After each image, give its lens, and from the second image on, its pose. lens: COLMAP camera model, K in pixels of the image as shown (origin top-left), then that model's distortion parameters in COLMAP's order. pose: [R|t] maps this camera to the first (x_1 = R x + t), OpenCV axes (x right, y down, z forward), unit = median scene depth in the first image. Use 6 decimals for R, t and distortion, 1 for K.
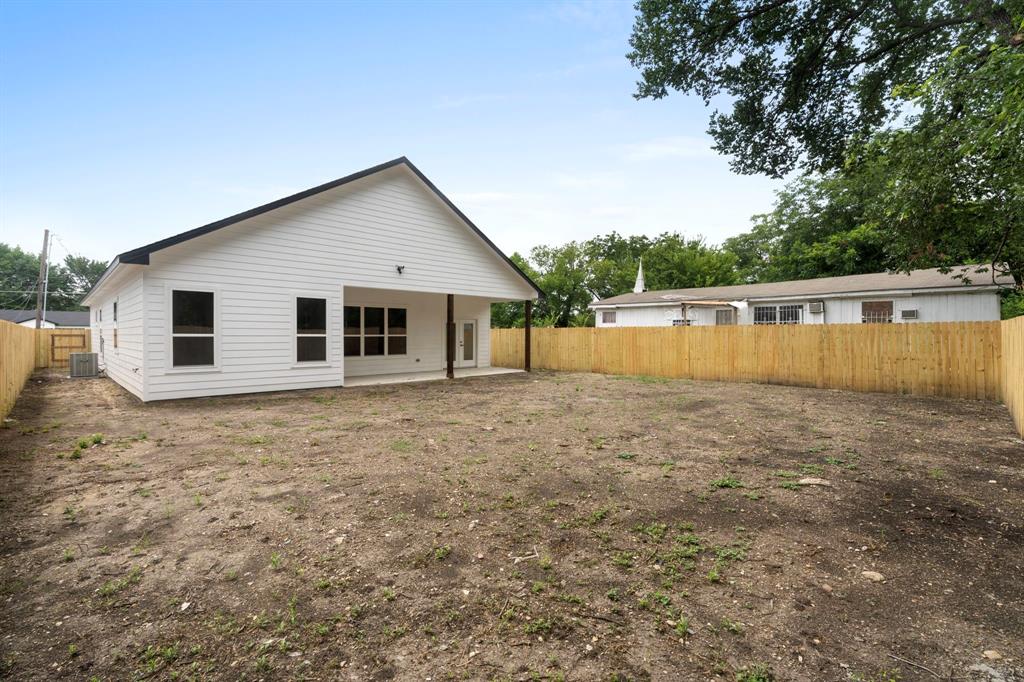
lens RADIAL K [[461.7, 0, 512.0], [0, 461.7, 341.0], [0, 0, 1]] dist [-0.003139, -0.000442]
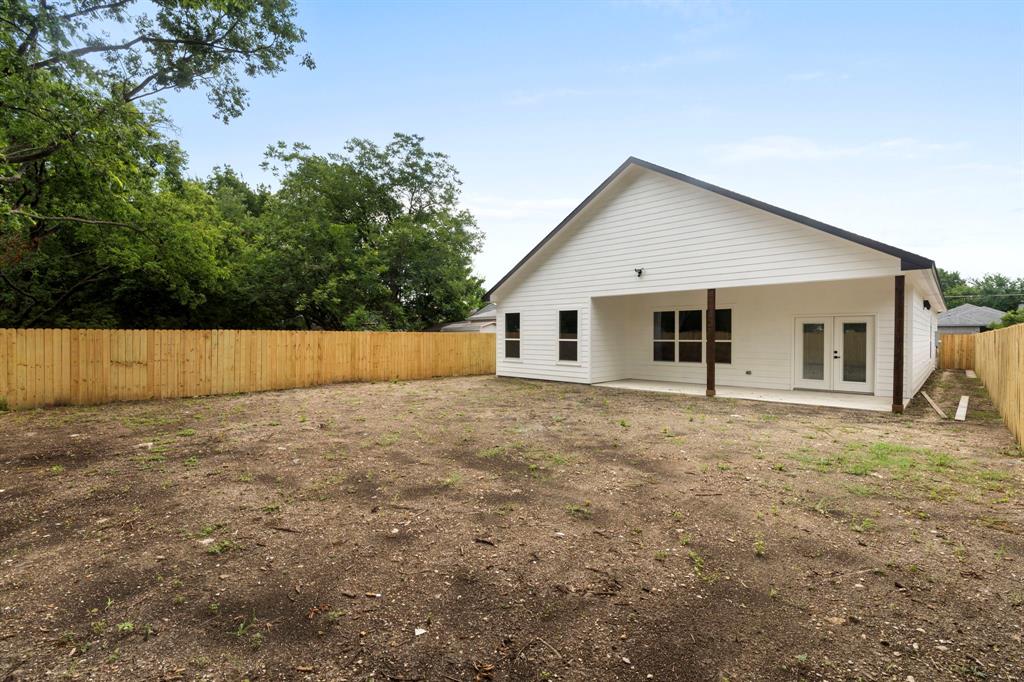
lens RADIAL K [[461.7, 0, 512.0], [0, 461.7, 341.0], [0, 0, 1]] dist [-0.003139, -0.000442]
pose [[0.007075, 0.009804, -0.999927, 0.717915], [-0.015497, 0.999833, 0.009693, -0.016919], [0.999855, 0.015427, 0.007226, 0.727256]]
